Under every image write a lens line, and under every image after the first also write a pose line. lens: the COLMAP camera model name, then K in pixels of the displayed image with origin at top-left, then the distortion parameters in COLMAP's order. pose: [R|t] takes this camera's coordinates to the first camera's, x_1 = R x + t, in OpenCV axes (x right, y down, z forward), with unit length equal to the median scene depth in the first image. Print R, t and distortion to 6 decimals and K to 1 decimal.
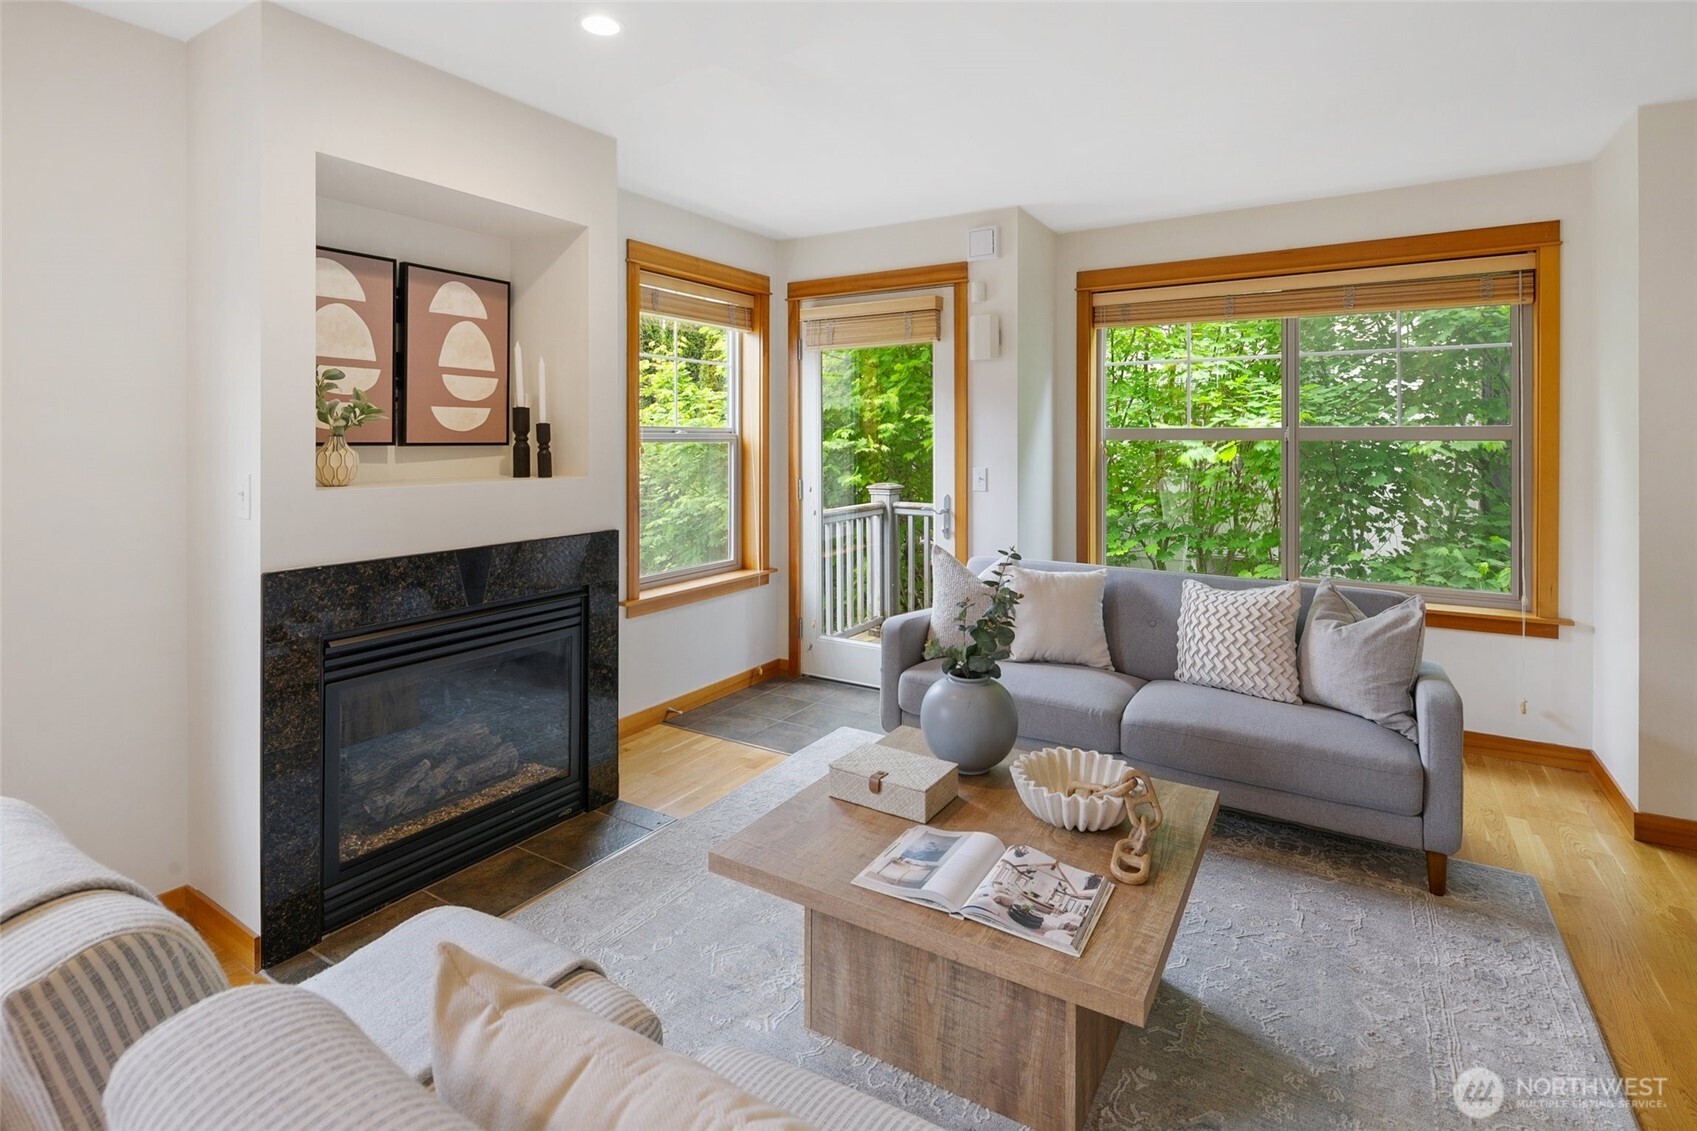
lens RADIAL K [[820.2, 0, 851.4], [0, 820.2, 436.7], [0, 0, 1]] dist [-0.000954, -0.000415]
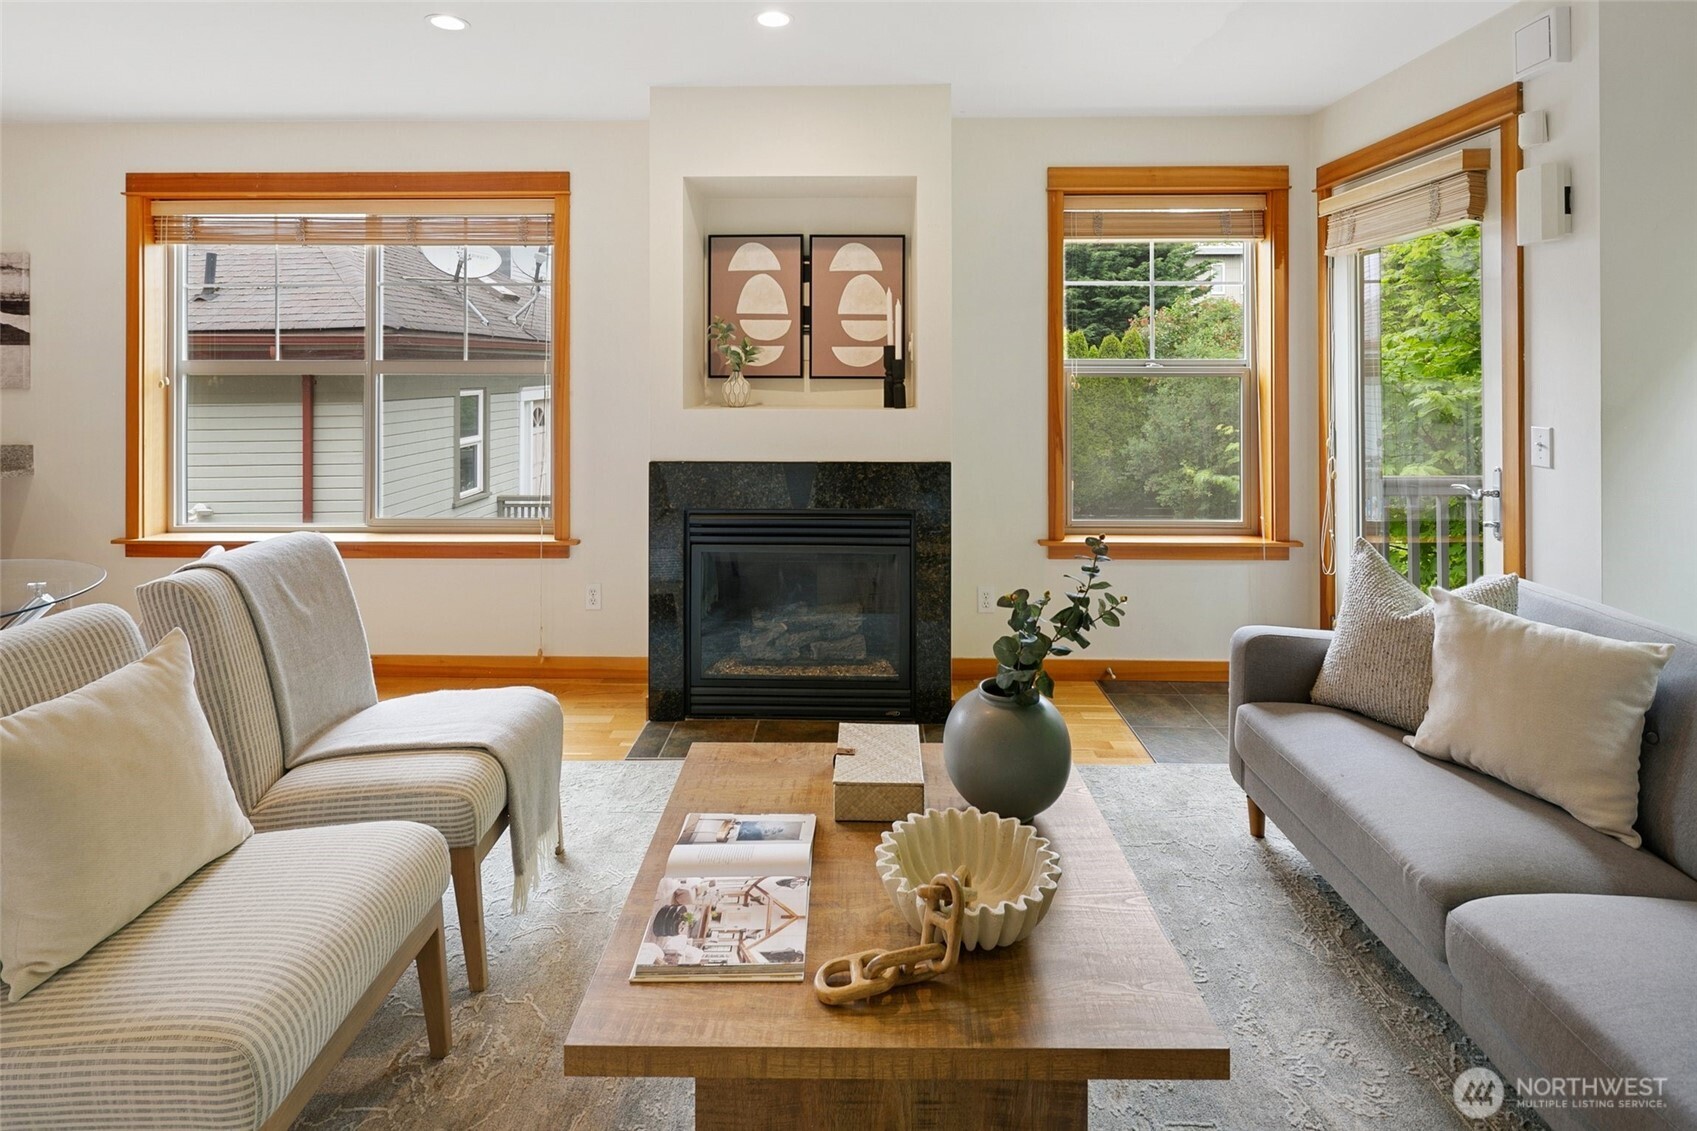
lens RADIAL K [[833.2, 0, 850.9], [0, 833.2, 367.5], [0, 0, 1]] dist [-0.002031, -0.000510]
pose [[0.509730, 0.001546, -0.860333, 0.574431], [0.001124, 0.999996, 0.002463, -0.008991], [0.860333, -0.002223, 0.509727, 0.374467]]
